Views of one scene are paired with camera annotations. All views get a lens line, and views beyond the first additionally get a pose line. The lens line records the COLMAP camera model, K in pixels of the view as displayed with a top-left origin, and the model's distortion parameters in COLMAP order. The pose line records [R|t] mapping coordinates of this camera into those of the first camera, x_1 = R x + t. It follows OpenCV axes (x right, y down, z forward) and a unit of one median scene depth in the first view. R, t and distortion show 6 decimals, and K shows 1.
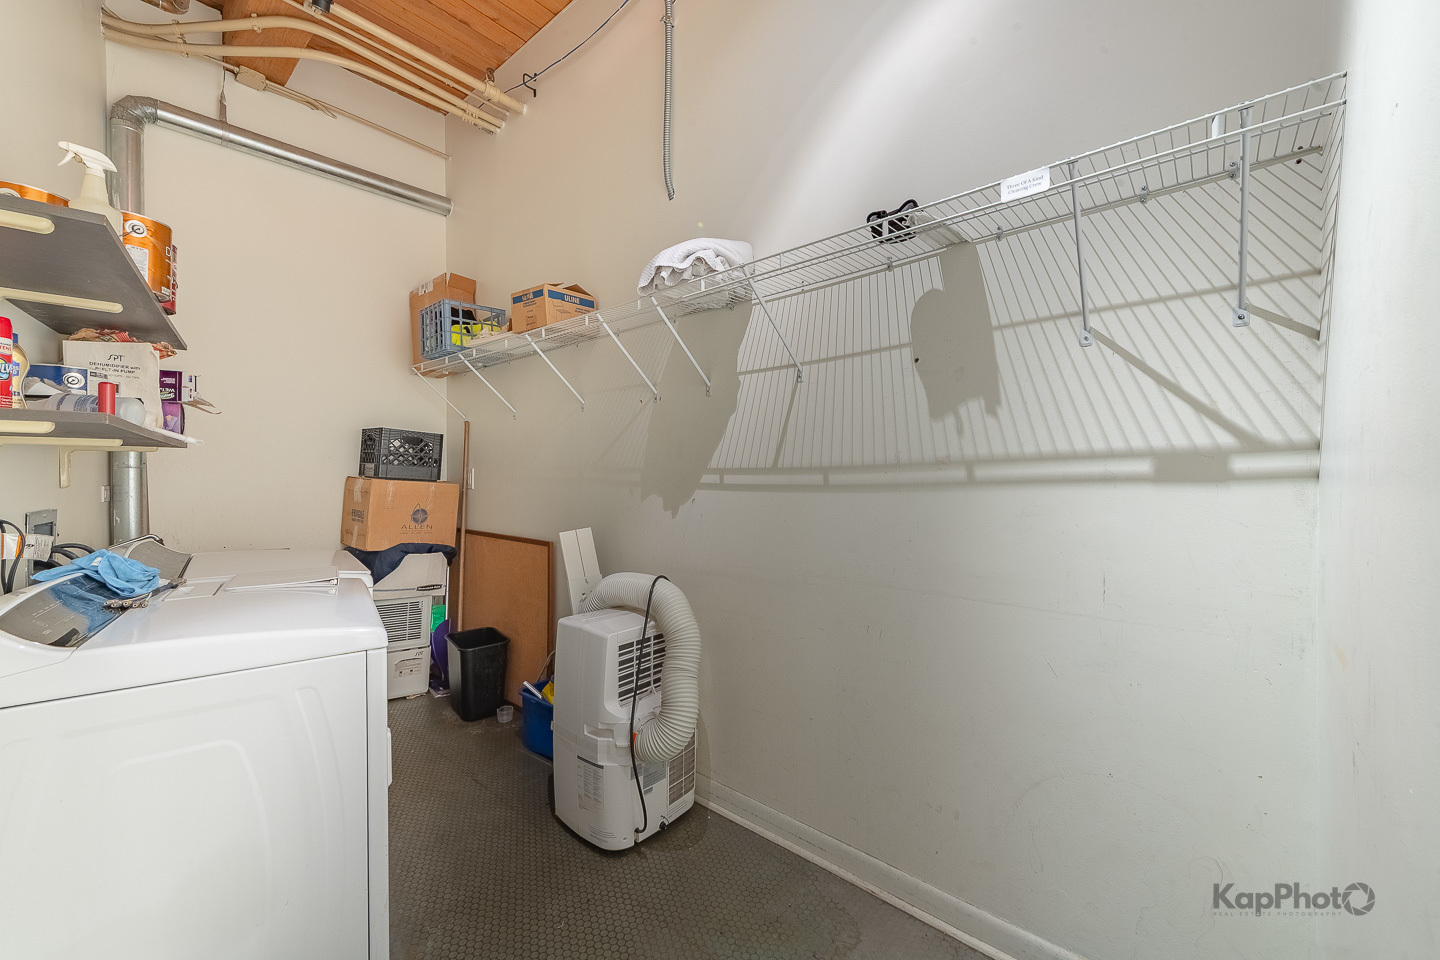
lens RADIAL K [[571.7, 0, 720.0], [0, 571.7, 480.0], [0, 0, 1]] dist [0.010431, -0.000398]
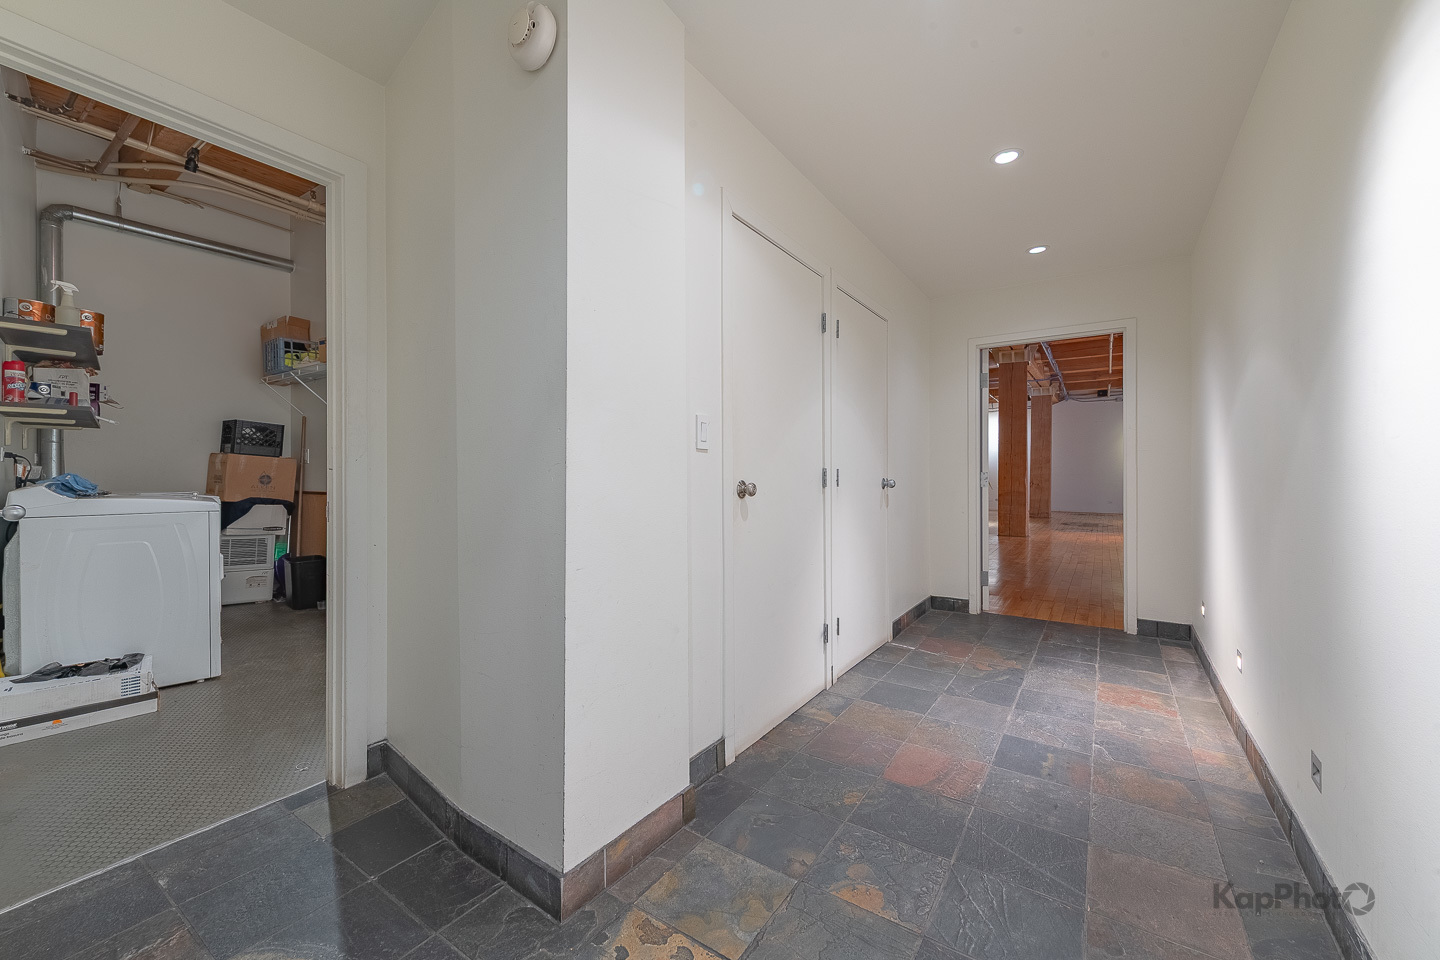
lens RADIAL K [[571.7, 0, 720.0], [0, 571.7, 480.0], [0, 0, 1]] dist [0.010431, -0.000398]
pose [[0.991856, -0.002989, 0.127332, 0.477624], [0.004002, 0.999962, -0.007697, 0.084079], [-0.127304, 0.008144, 0.991830, -0.658547]]
